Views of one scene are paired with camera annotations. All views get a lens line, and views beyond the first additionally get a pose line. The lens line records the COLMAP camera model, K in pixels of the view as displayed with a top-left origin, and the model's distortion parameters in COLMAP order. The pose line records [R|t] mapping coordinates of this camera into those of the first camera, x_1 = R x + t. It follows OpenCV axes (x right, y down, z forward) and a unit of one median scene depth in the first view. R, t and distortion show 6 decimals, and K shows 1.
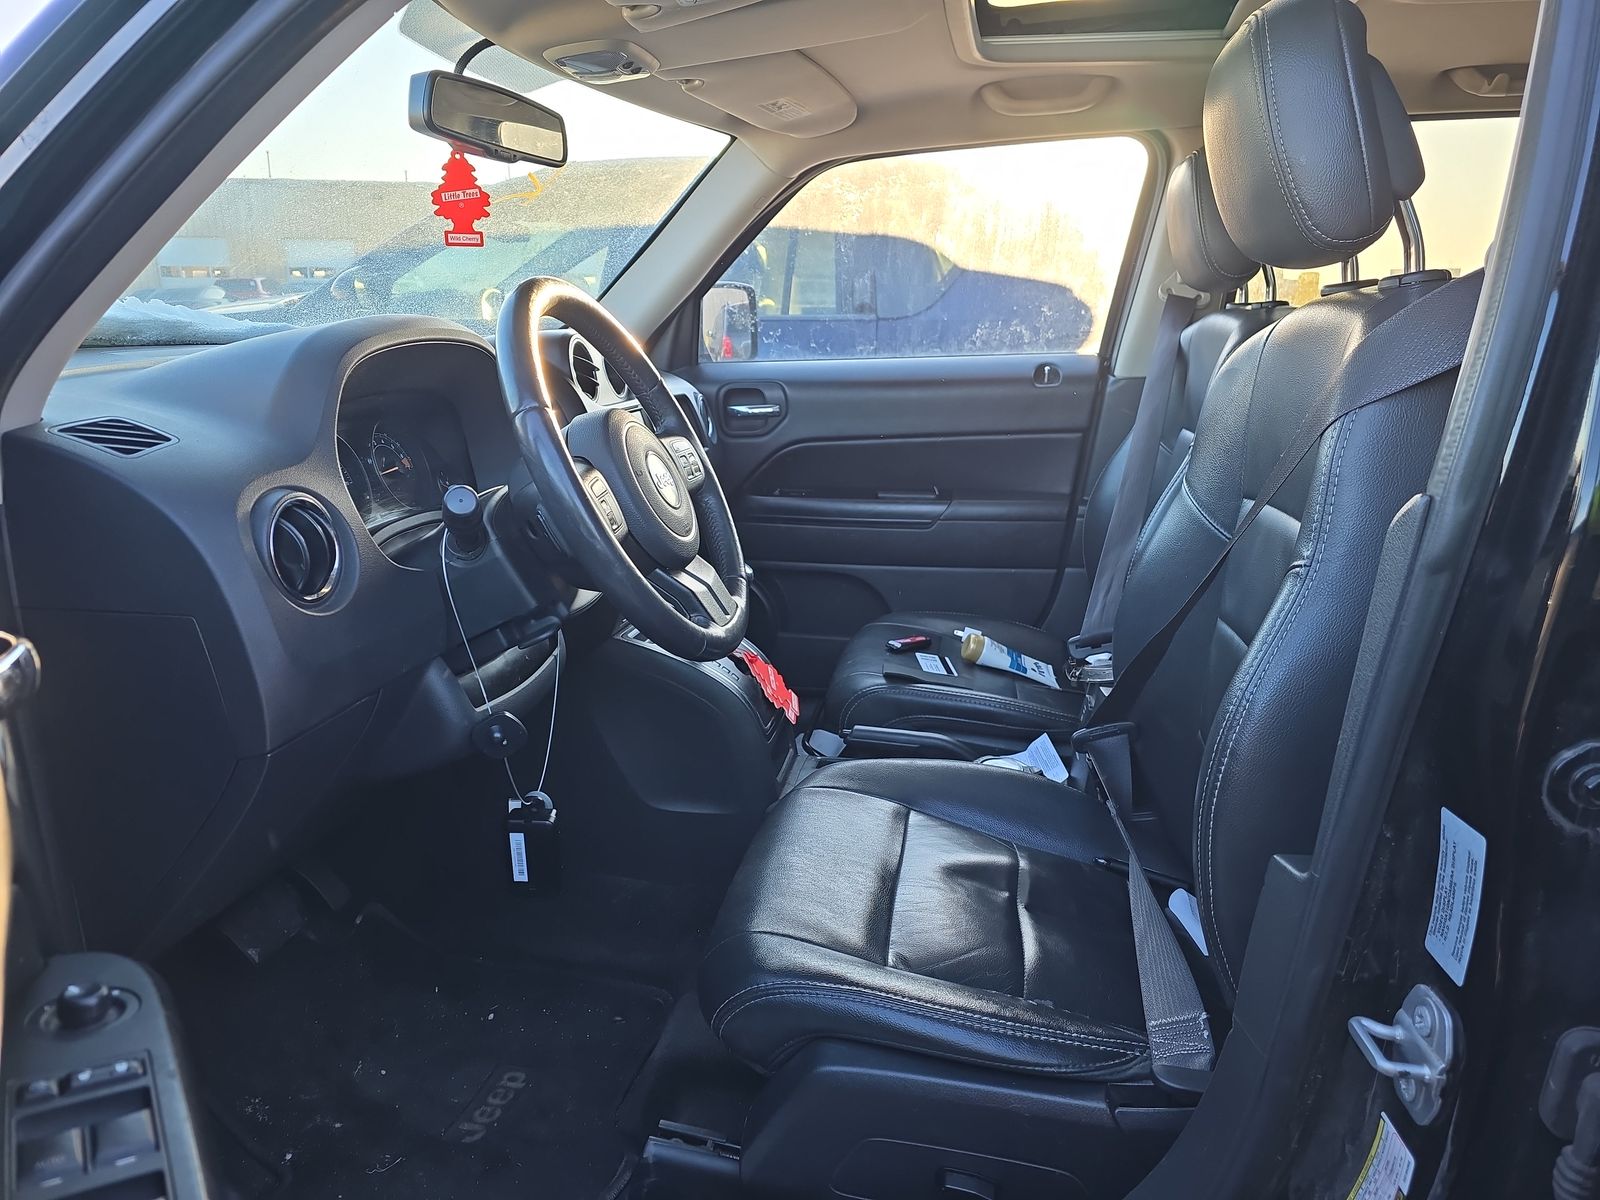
lens RADIAL K [[1067.9, 0, 800.0], [0, 1067.9, 600.0], [0, 0, 1]] dist [0.089079, -0.089050]
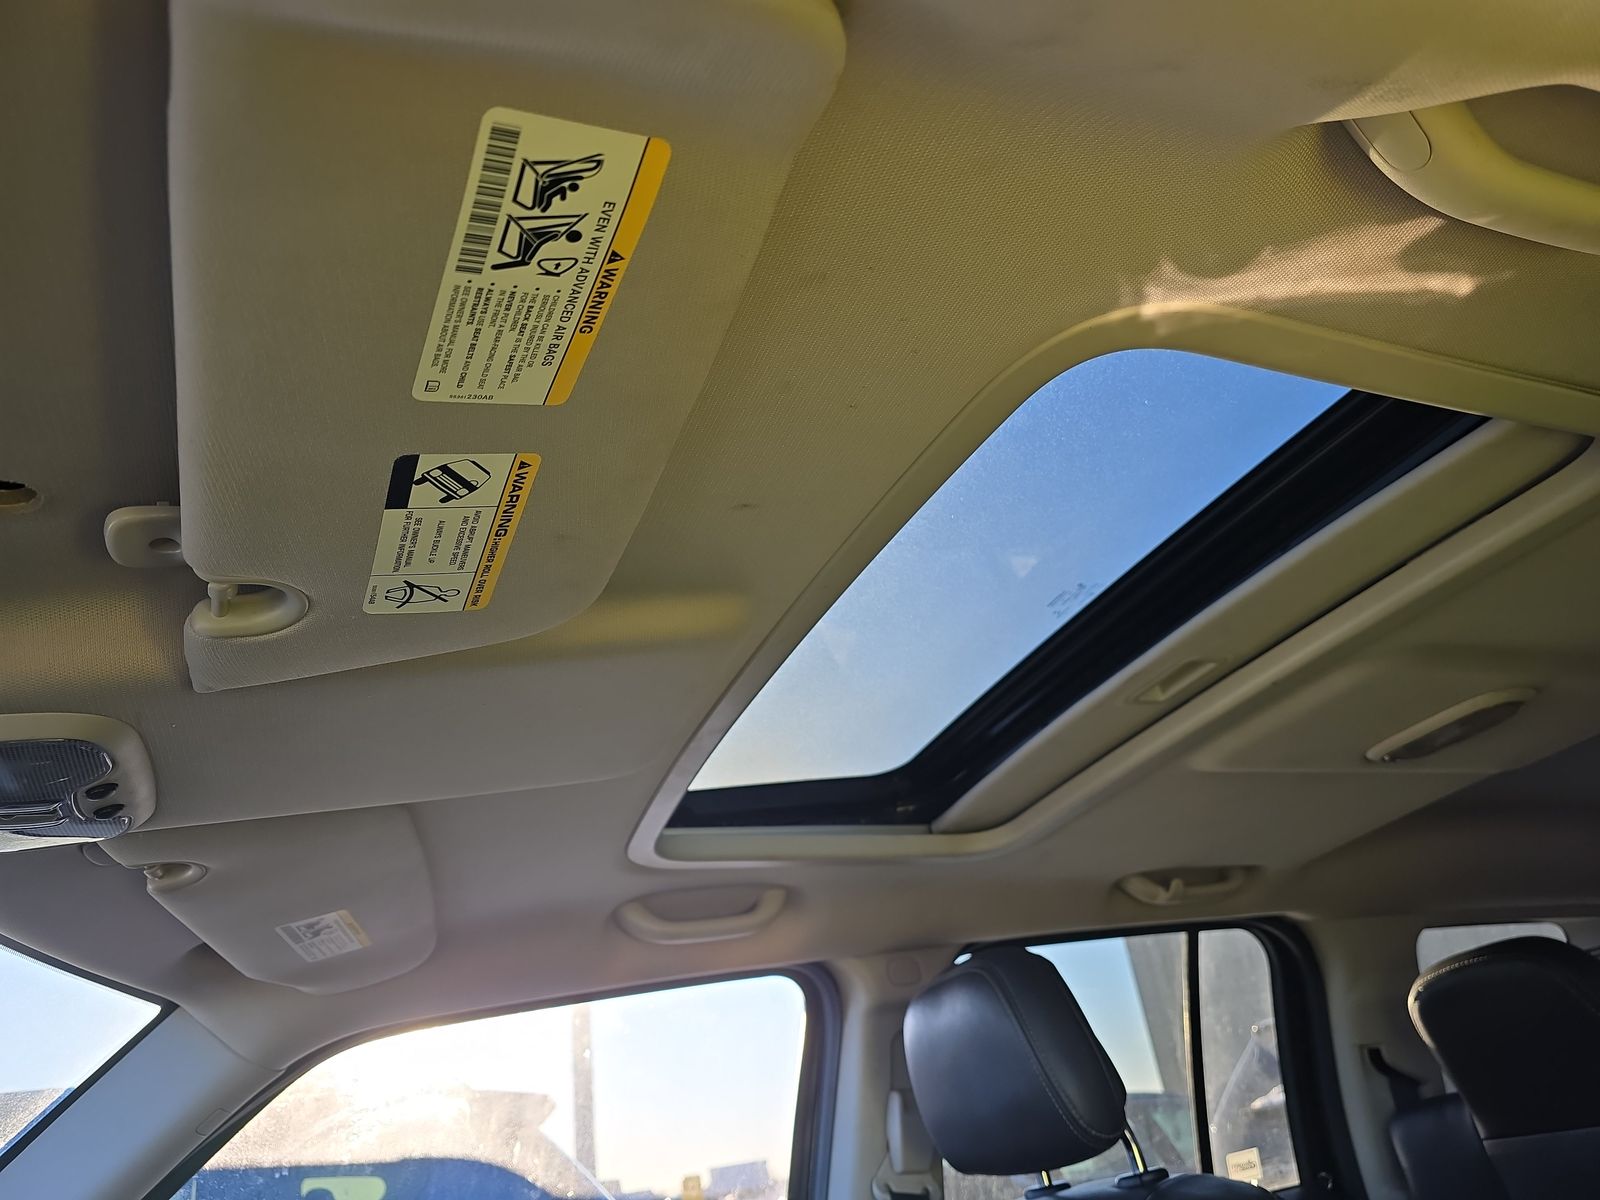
lens RADIAL K [[1067.9, 0, 800.0], [0, 1067.9, 600.0], [0, 0, 1]] dist [0.089079, -0.089050]
pose [[0.833094, 0.144172, 0.534012, -0.124387], [0.282179, 0.719581, -0.634490, -0.139440], [-0.475741, 0.679277, 0.558797, 0.414151]]
